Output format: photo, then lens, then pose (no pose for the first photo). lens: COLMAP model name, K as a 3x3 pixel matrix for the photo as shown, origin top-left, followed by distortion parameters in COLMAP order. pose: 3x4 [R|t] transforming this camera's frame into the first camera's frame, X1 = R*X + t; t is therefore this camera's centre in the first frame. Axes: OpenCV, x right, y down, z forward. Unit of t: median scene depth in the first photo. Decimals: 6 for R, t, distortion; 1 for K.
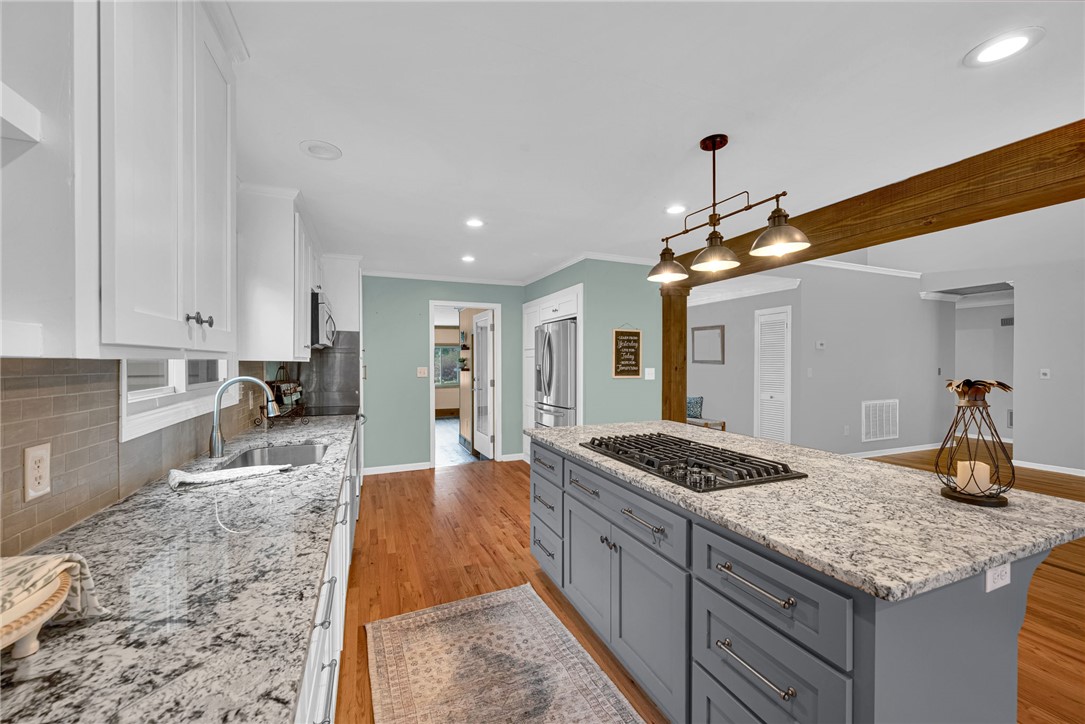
lens RADIAL K [[429.1, 0, 542.5], [0, 429.1, 362.0], [0, 0, 1]] dist [-0.000435, -0.000050]
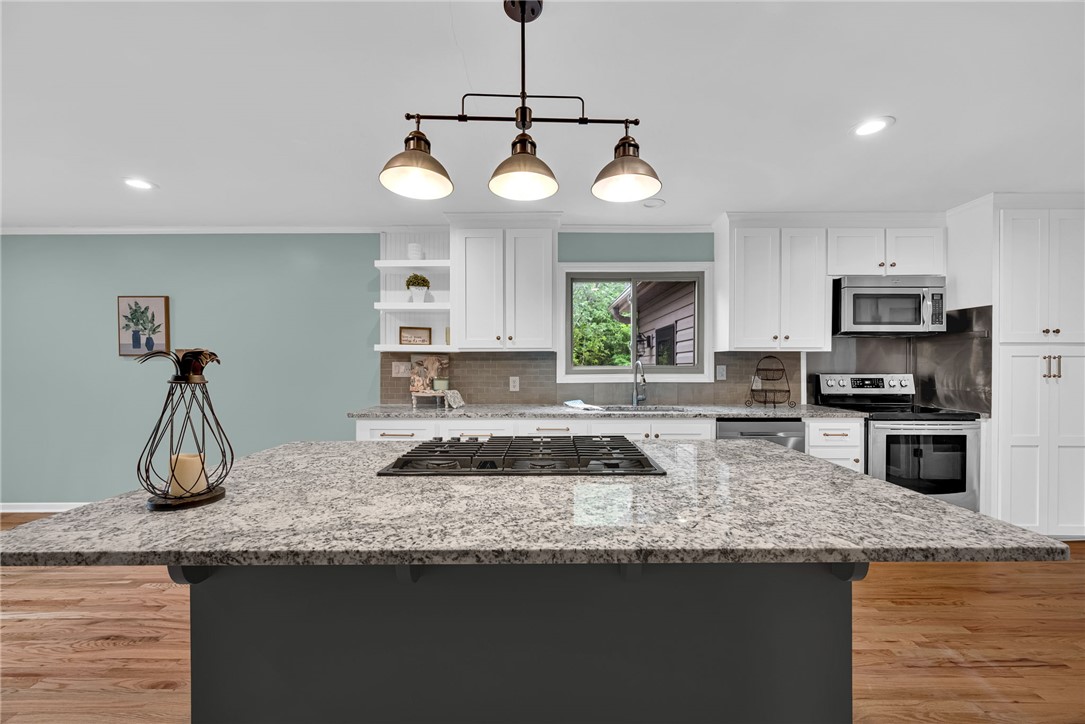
lens RADIAL K [[429.1, 0, 542.5], [0, 429.1, 362.0], [0, 0, 1]] dist [-0.000435, -0.000050]
pose [[-0.382140, -0.006816, -0.924079, 0.471073], [0.001162, 0.999968, -0.007857, 0.023611], [0.924104, -0.004076, -0.382120, 0.603320]]
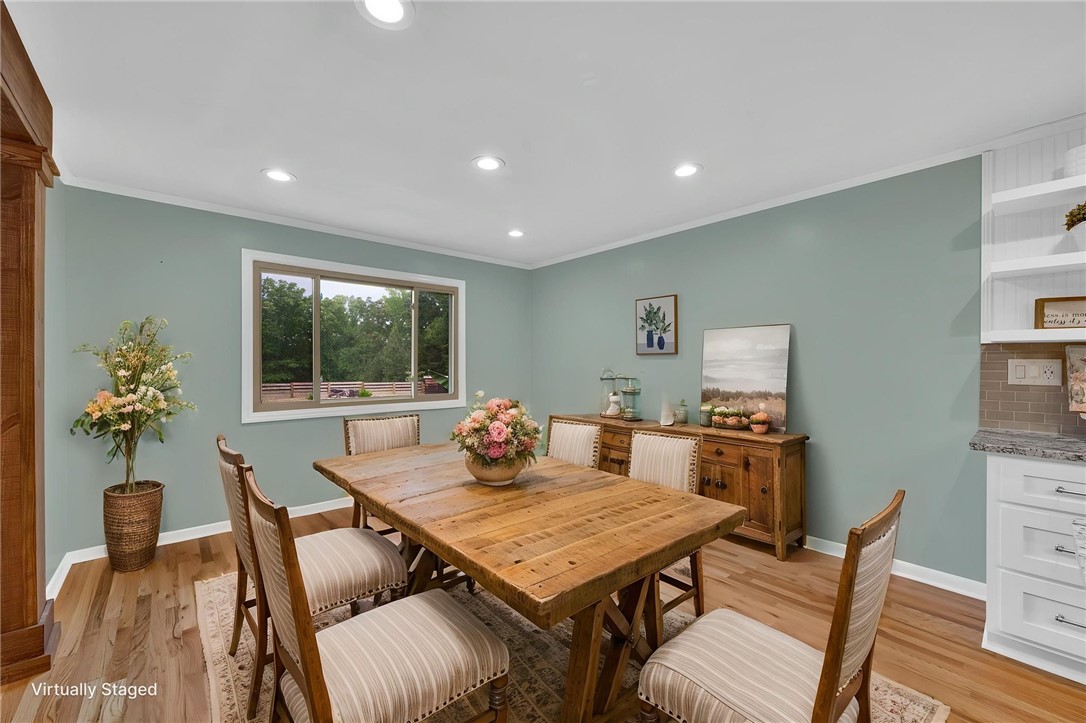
lens RADIAL K [[425.8, 0, 548.5], [0, 425.8, 365.9], [0, 0, 1]] dist [-0.011458, -0.000044]
pose [[-0.945090, -0.001872, -0.326805, 0.484361], [-0.003615, 0.999982, 0.004728, 0.023856], [0.326791, 0.005650, -0.945080, 0.304788]]
